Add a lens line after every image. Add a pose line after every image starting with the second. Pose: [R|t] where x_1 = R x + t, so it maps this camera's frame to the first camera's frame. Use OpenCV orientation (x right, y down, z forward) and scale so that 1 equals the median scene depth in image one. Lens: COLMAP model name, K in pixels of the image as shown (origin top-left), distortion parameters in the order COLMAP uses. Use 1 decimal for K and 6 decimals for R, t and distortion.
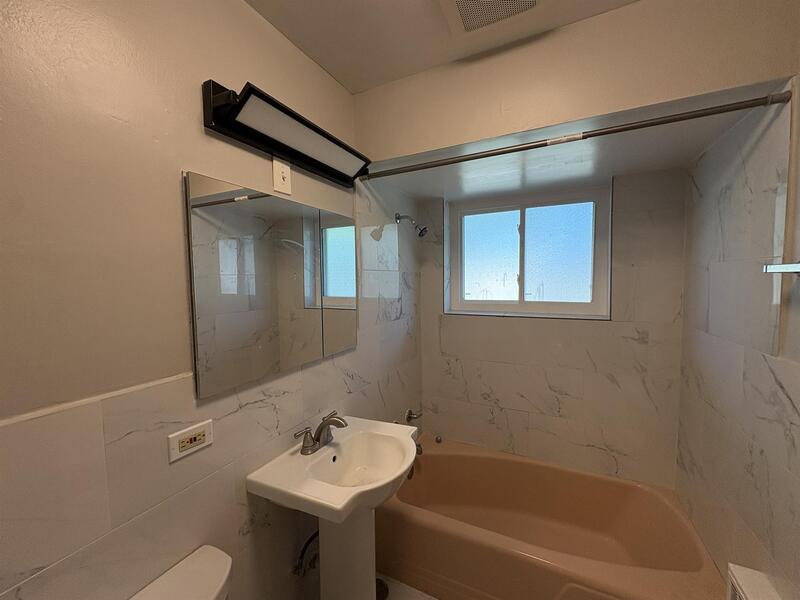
lens RADIAL K [[316.4, 0, 399.5], [0, 316.4, 299.5], [0, 0, 1]] dist [0.002599, 0.000332]
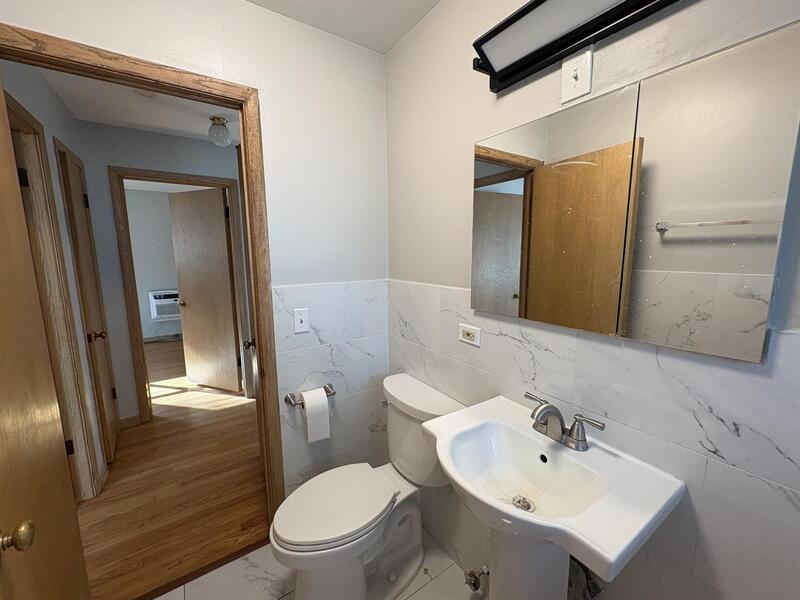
lens RADIAL K [[316.4, 0, 399.4], [0, 316.4, 298.1], [0, 0, 1]] dist [0.002599, 0.000332]
pose [[-0.490690, 0.142055, -0.859676, 0.455499], [-0.038653, 0.982101, 0.184347, 0.009778], [0.870476, 0.123686, -0.476417, 0.851533]]
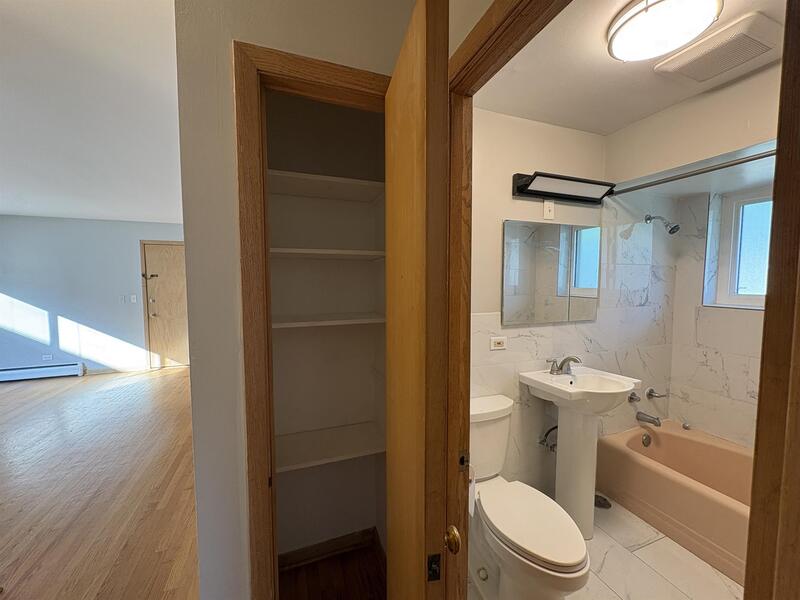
lens RADIAL K [[316.4, 0, 403.5], [0, 316.4, 299.6], [0, 0, 1]] dist [0.002599, 0.000332]
pose [[0.734945, 0.060112, -0.675457, 0.188467], [-0.052482, 0.998118, 0.031723, 0.067079], [0.676093, 0.012135, 0.736716, -0.628768]]
